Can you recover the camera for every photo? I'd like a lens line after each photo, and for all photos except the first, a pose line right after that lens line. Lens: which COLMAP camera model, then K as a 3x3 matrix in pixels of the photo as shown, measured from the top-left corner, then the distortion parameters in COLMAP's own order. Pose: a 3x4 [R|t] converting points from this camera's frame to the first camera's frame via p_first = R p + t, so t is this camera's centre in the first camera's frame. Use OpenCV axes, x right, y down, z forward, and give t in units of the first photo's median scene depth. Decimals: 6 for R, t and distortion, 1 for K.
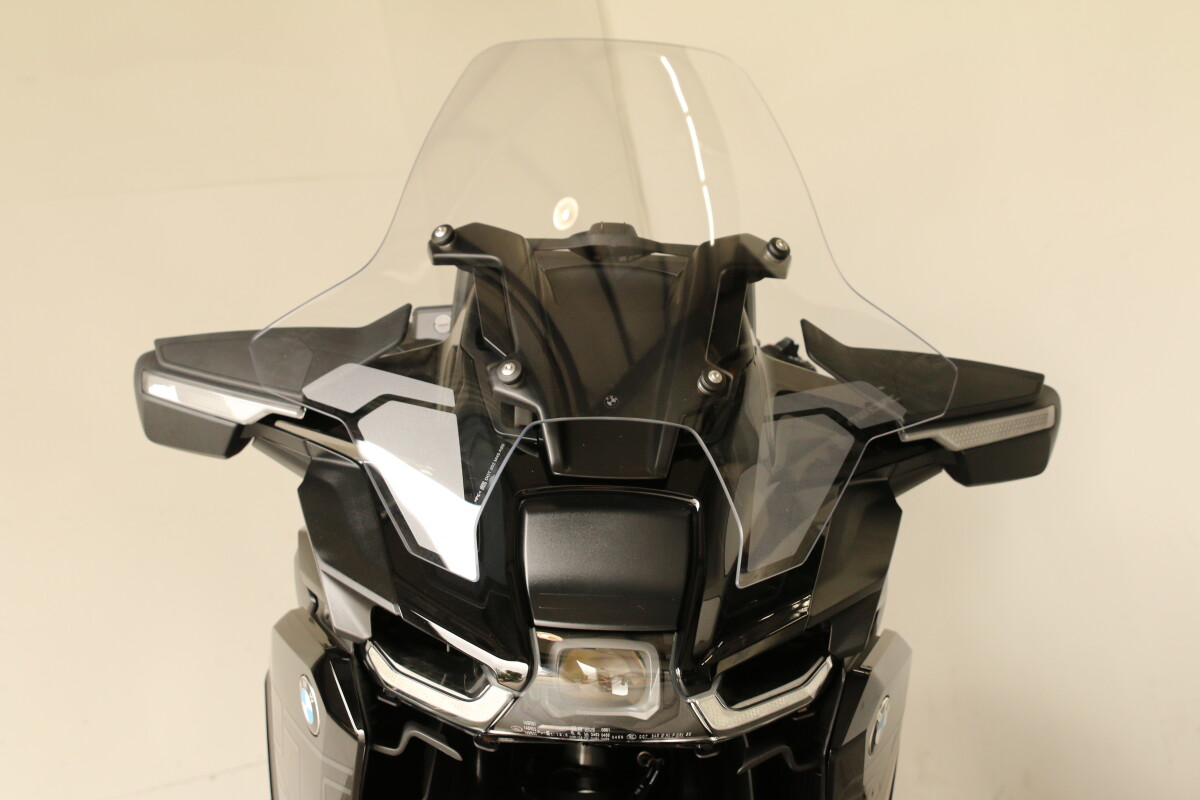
lens RADIAL K [[1918.2, 0, 599.7], [0, 1918.2, 399.3], [0, 0, 1]] dist [-0.002101, 0.000000]
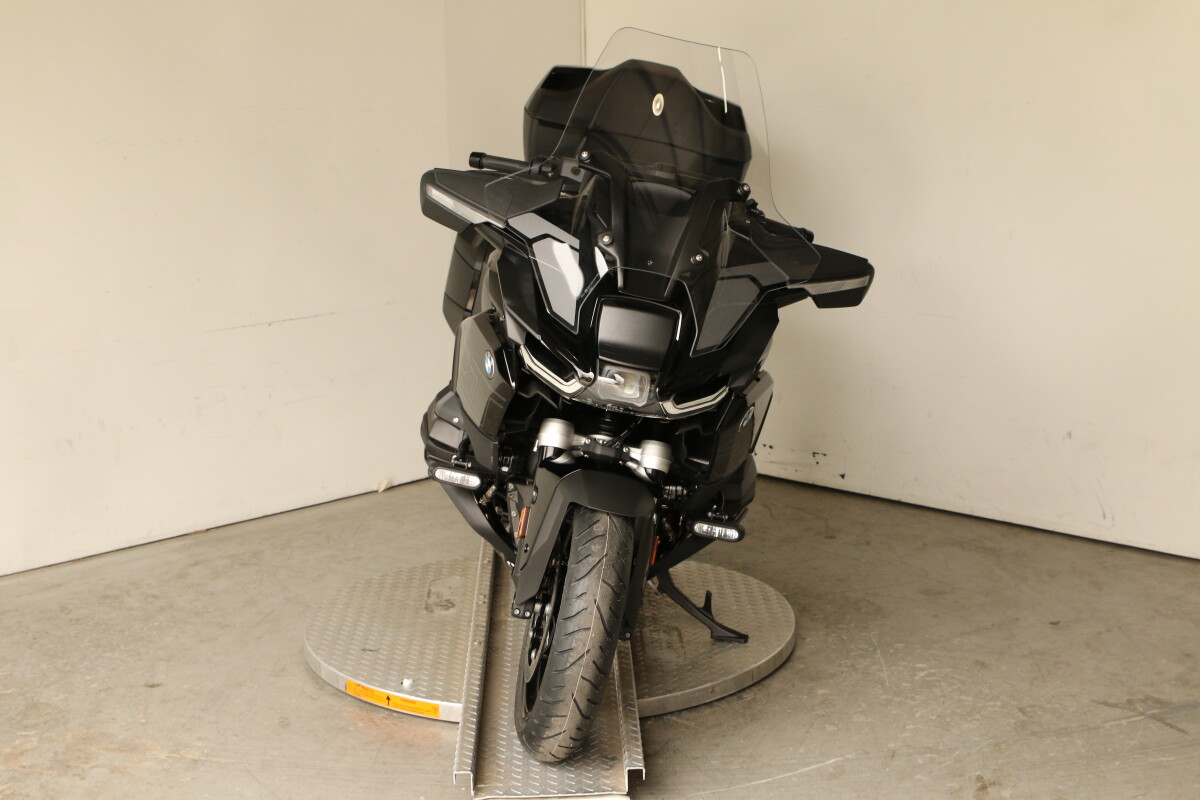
lens RADIAL K [[1918.2, 0, 589.0], [0, 1918.2, 397.7], [0, 0, 1]] dist [-0.002101, 0.000000]
pose [[0.984889, 0.173178, 0.001662, -0.038284], [-0.167663, 0.951030, 0.259676, -0.394886], [0.043390, -0.256031, 0.965694, -1.119908]]
